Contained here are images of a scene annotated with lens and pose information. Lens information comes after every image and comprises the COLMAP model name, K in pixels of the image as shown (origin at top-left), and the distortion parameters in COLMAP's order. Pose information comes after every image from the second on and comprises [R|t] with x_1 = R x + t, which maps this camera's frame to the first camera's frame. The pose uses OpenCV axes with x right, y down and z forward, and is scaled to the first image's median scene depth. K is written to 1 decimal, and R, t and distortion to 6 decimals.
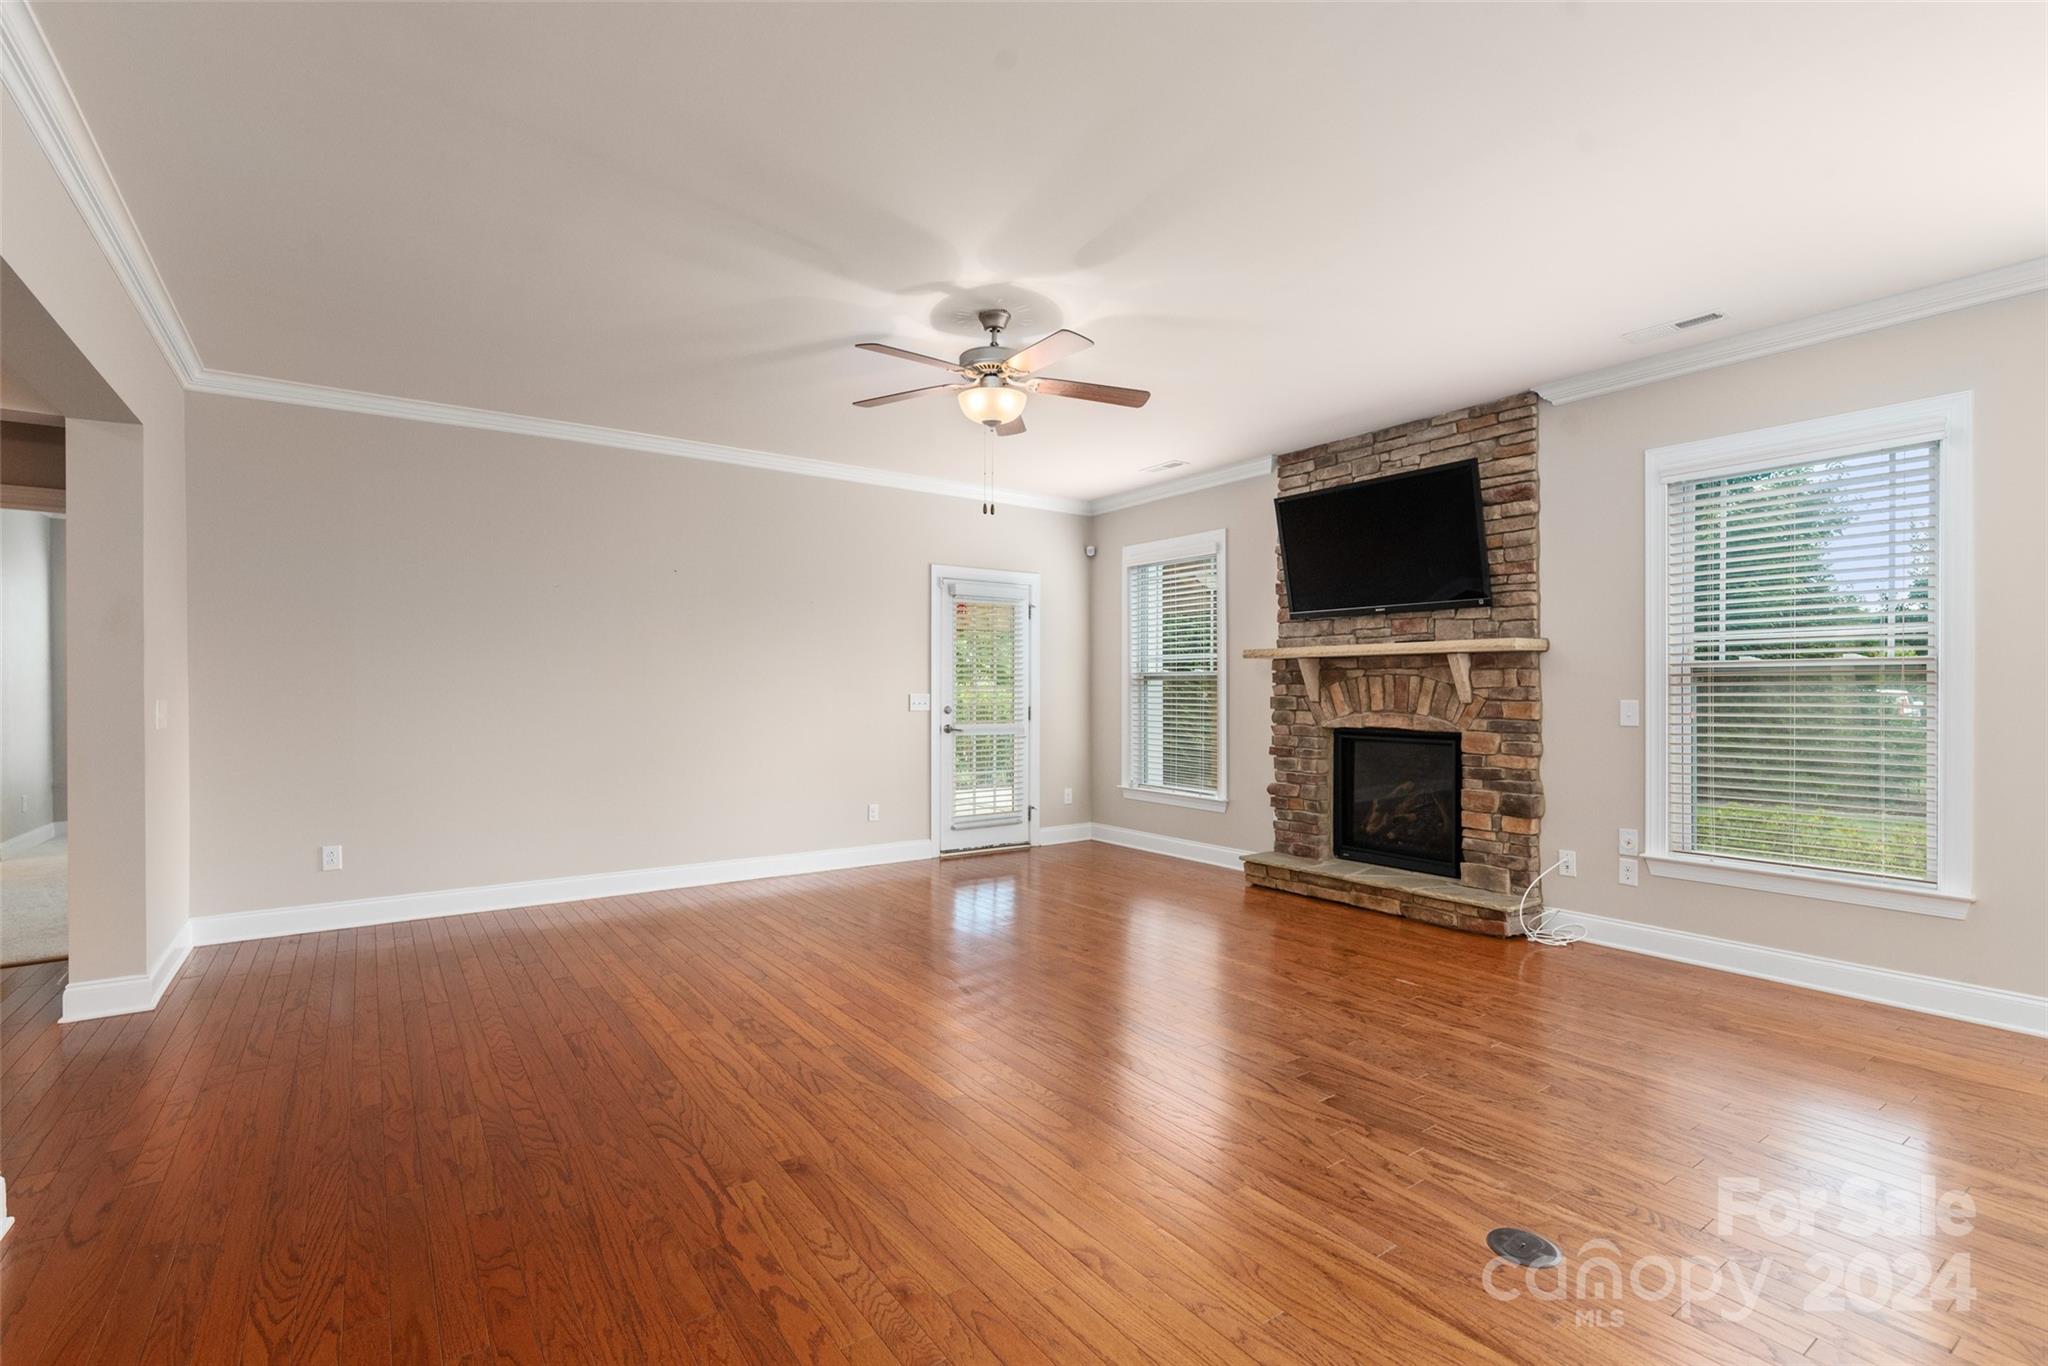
lens RADIAL K [[921.8, 0, 1008.5], [0, 921.8, 691.4], [0, 0, 1]] dist [-0.004484, -0.000878]
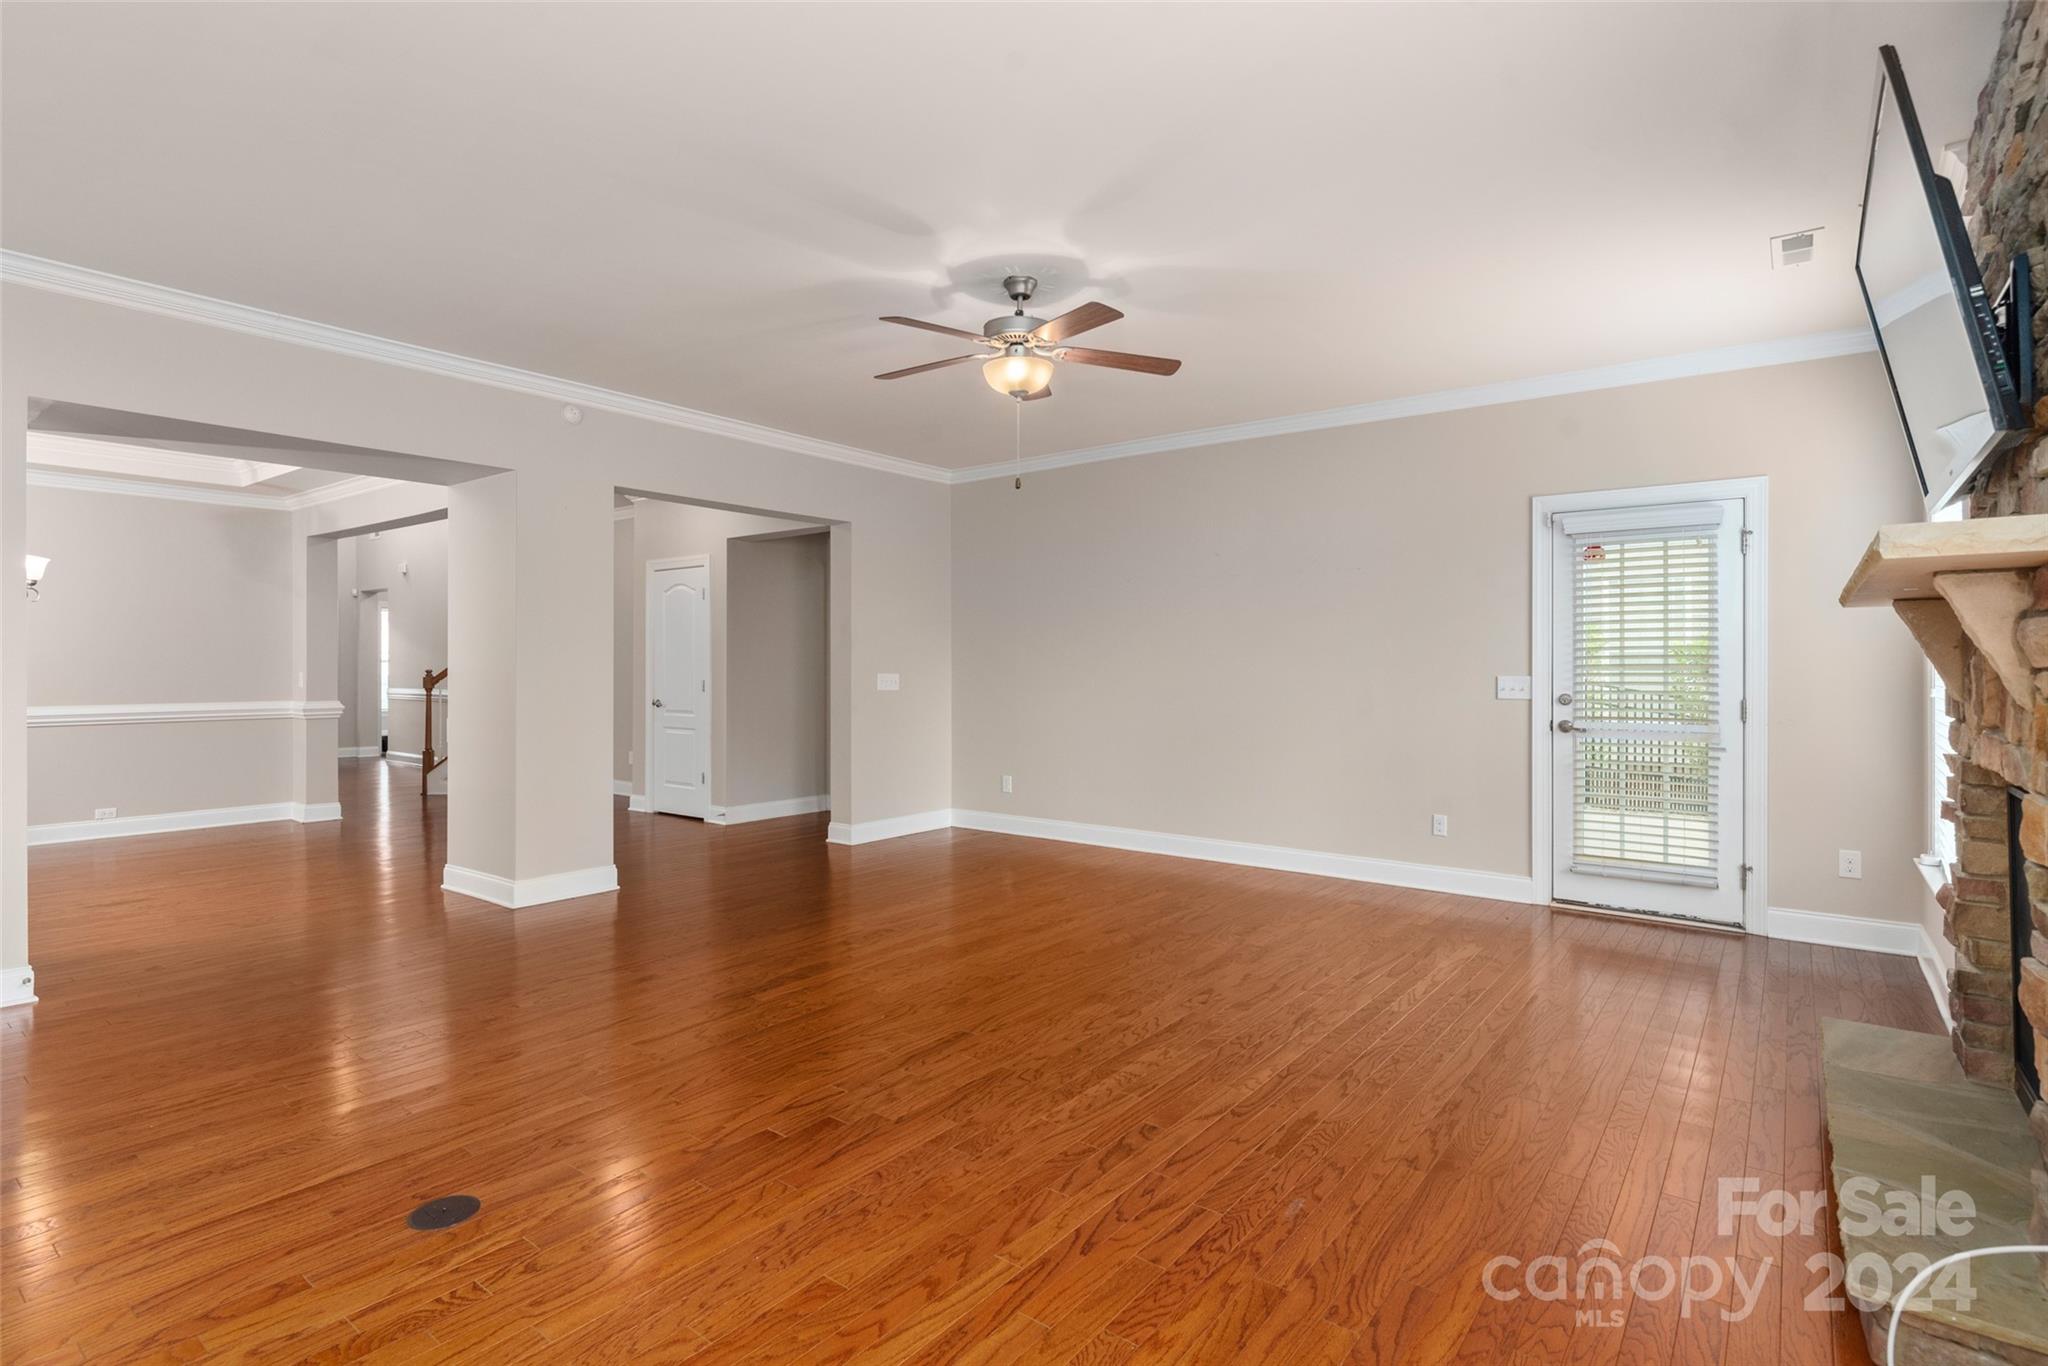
lens RADIAL K [[1007.2, 0, 1018.9], [0, 1007.2, 639.8], [0, 0, 1]] dist [-0.002824, -0.001806]
pose [[0.301715, -0.023640, -0.953105, 0.685531], [-0.008517, 0.999586, -0.027489, -0.000306], [0.953360, 0.016411, 0.301389, 0.474053]]
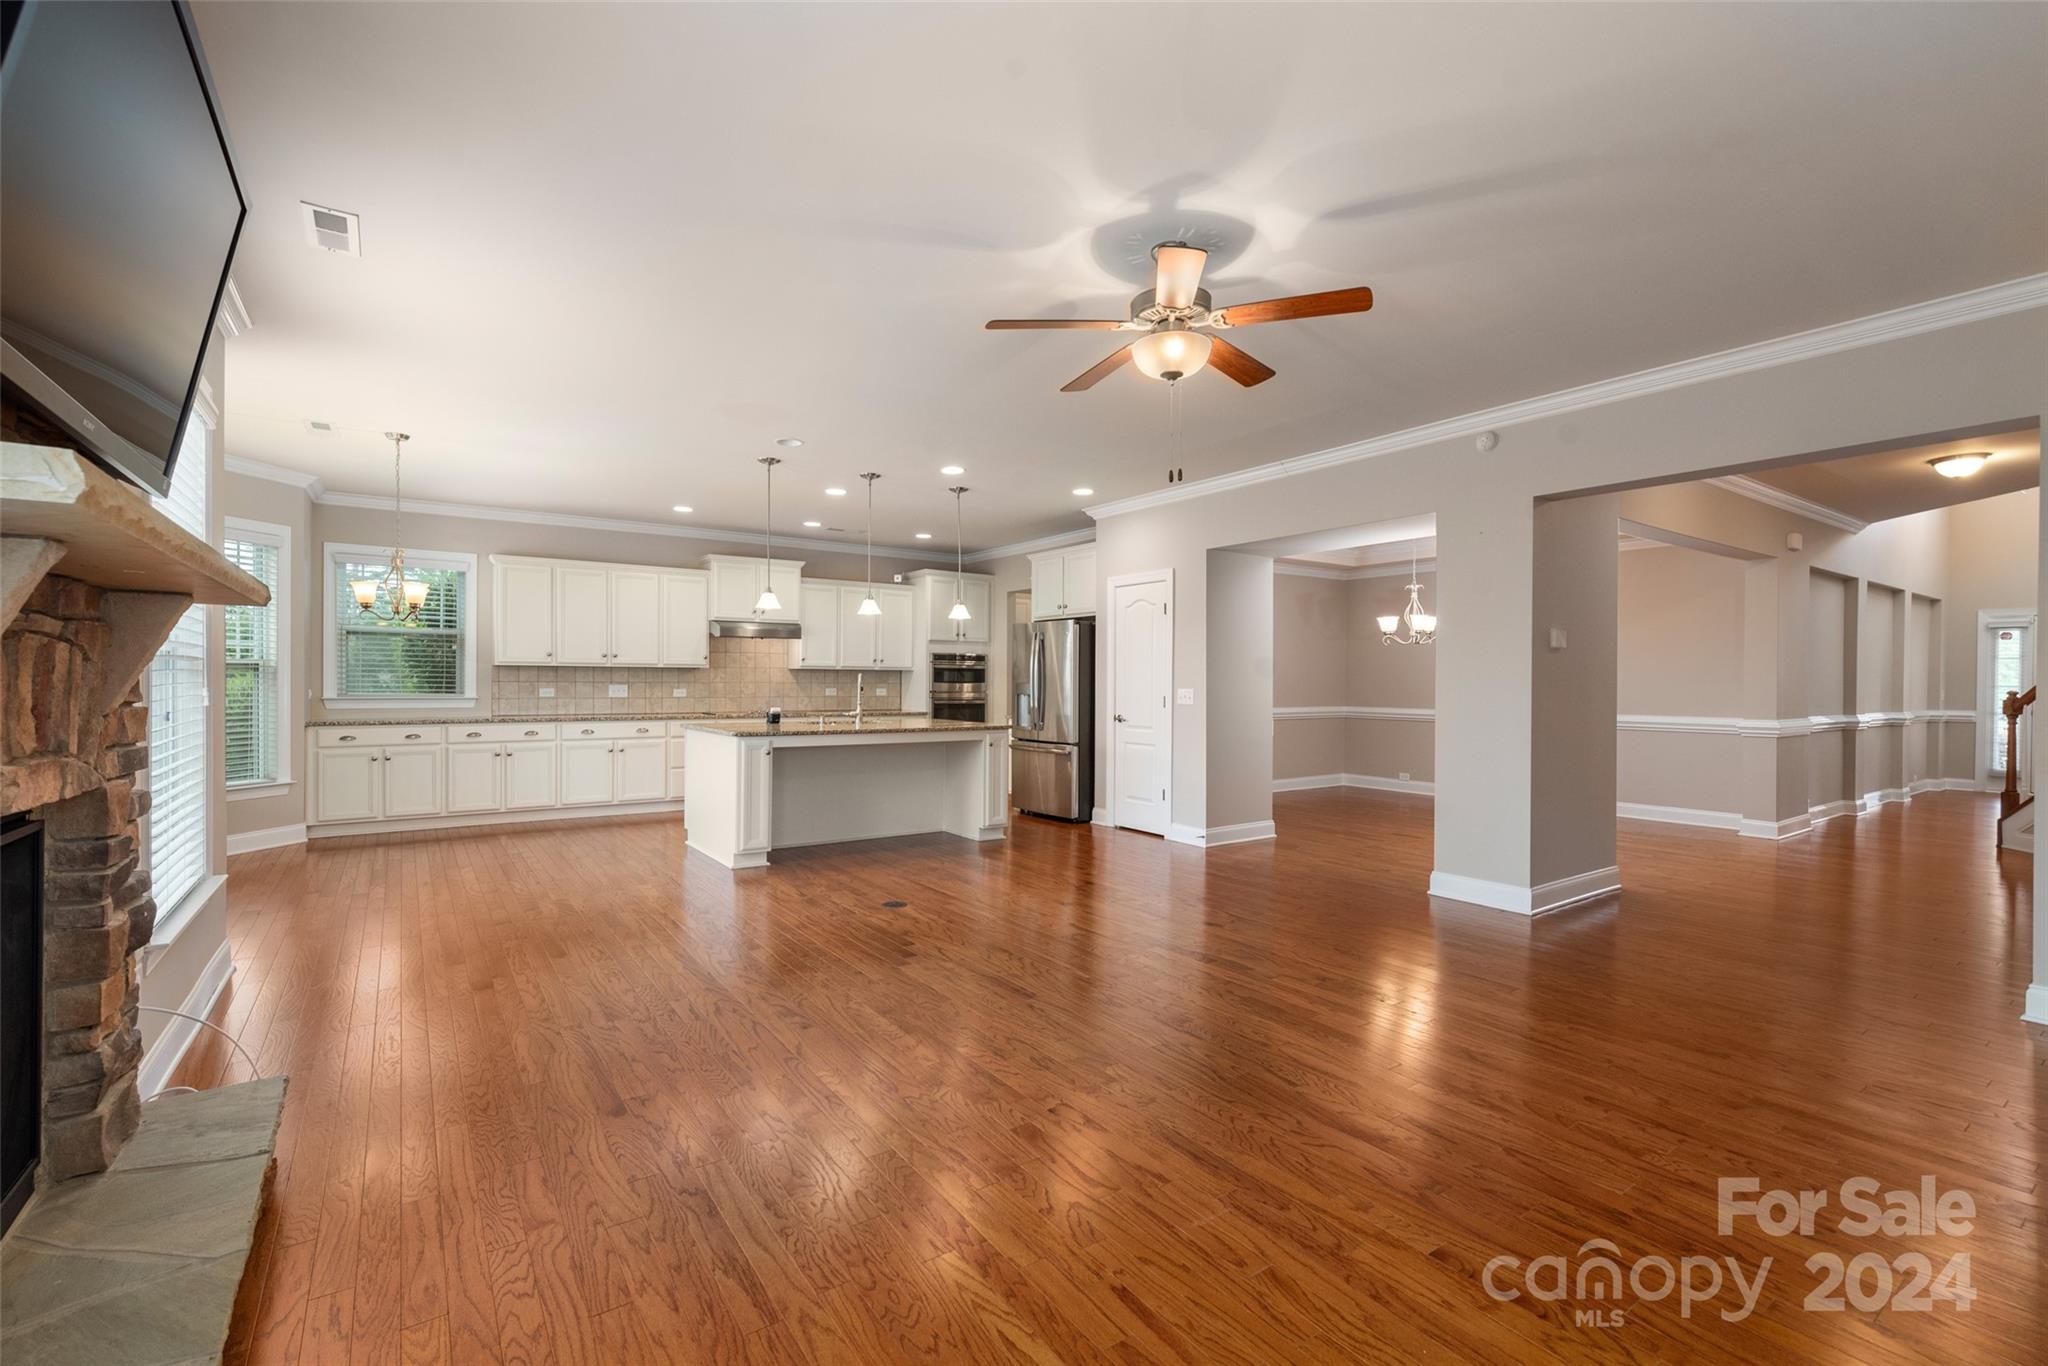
lens RADIAL K [[887.6, 0, 1011.3], [0, 887.6, 684.5], [0, 0, 1]] dist [0.004560, 0.000446]
pose [[-0.999993, -0.002563, 0.002838, 0.088803], [-0.002523, 0.999902, 0.013801, -0.008654], [-0.002873, 0.013794, -0.999901, 1.274474]]
